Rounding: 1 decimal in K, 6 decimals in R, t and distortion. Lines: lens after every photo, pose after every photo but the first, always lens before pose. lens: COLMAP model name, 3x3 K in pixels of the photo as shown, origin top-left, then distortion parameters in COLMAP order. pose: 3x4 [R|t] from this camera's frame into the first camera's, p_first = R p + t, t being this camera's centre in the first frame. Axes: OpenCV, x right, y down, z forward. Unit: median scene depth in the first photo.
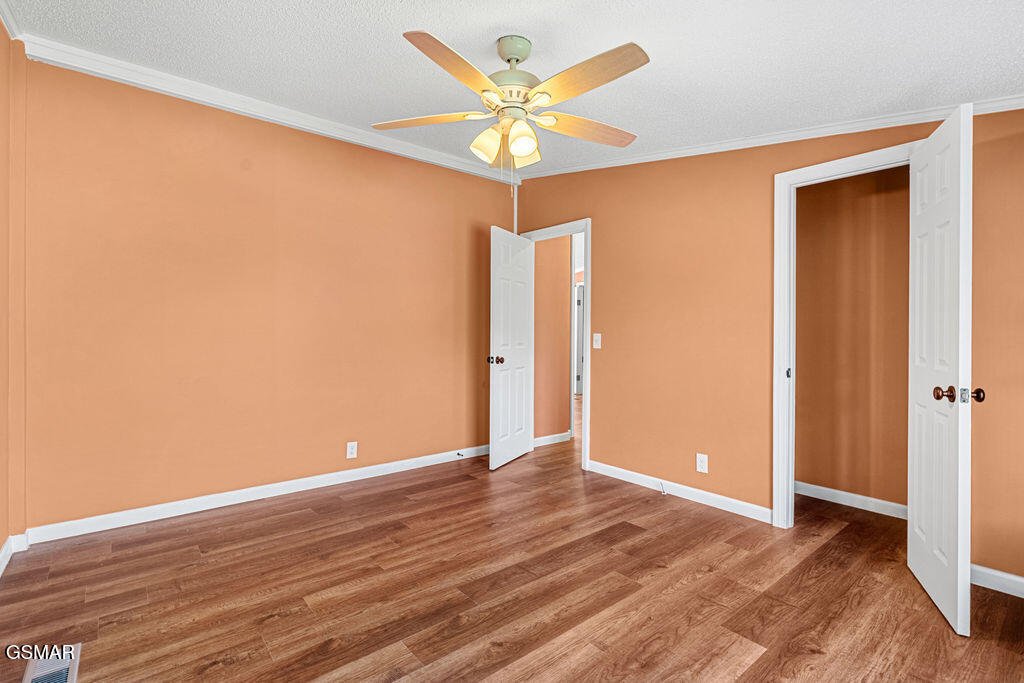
lens RADIAL K [[477.5, 0, 516.1], [0, 477.5, 338.8], [0, 0, 1]] dist [-0.029975, 0.005725]
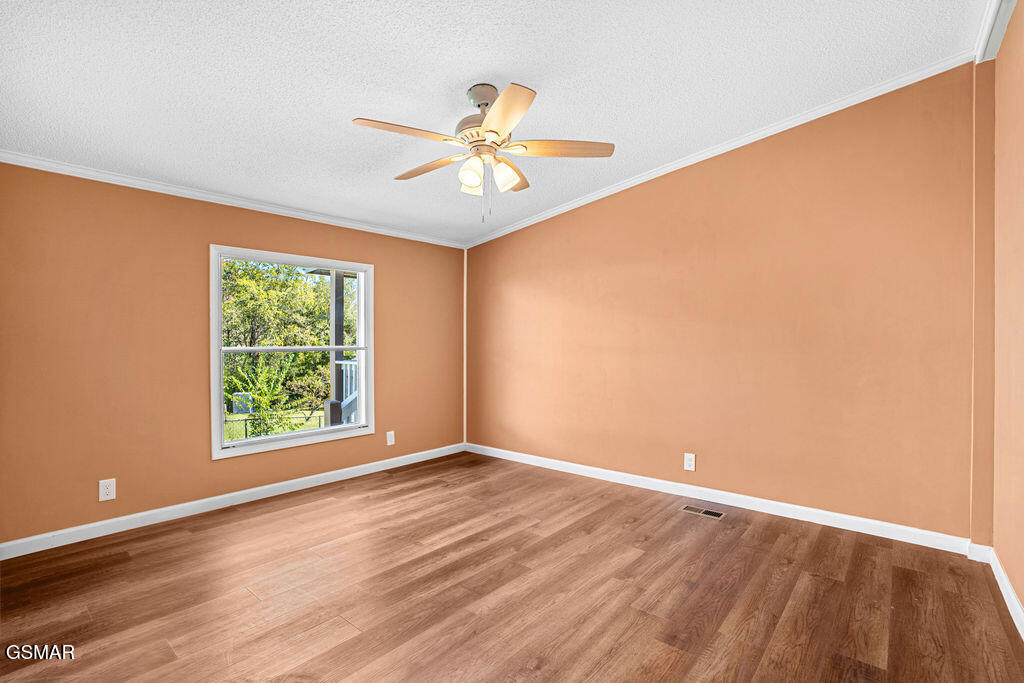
lens RADIAL K [[477.5, 0, 512.7], [0, 477.5, 345.7], [0, 0, 1]] dist [-0.029975, 0.005725]
pose [[-0.986567, -0.001924, -0.163346, 0.097732], [-0.005747, 0.999720, 0.022939, -0.027566], [0.163256, 0.023569, -0.986302, 1.961164]]
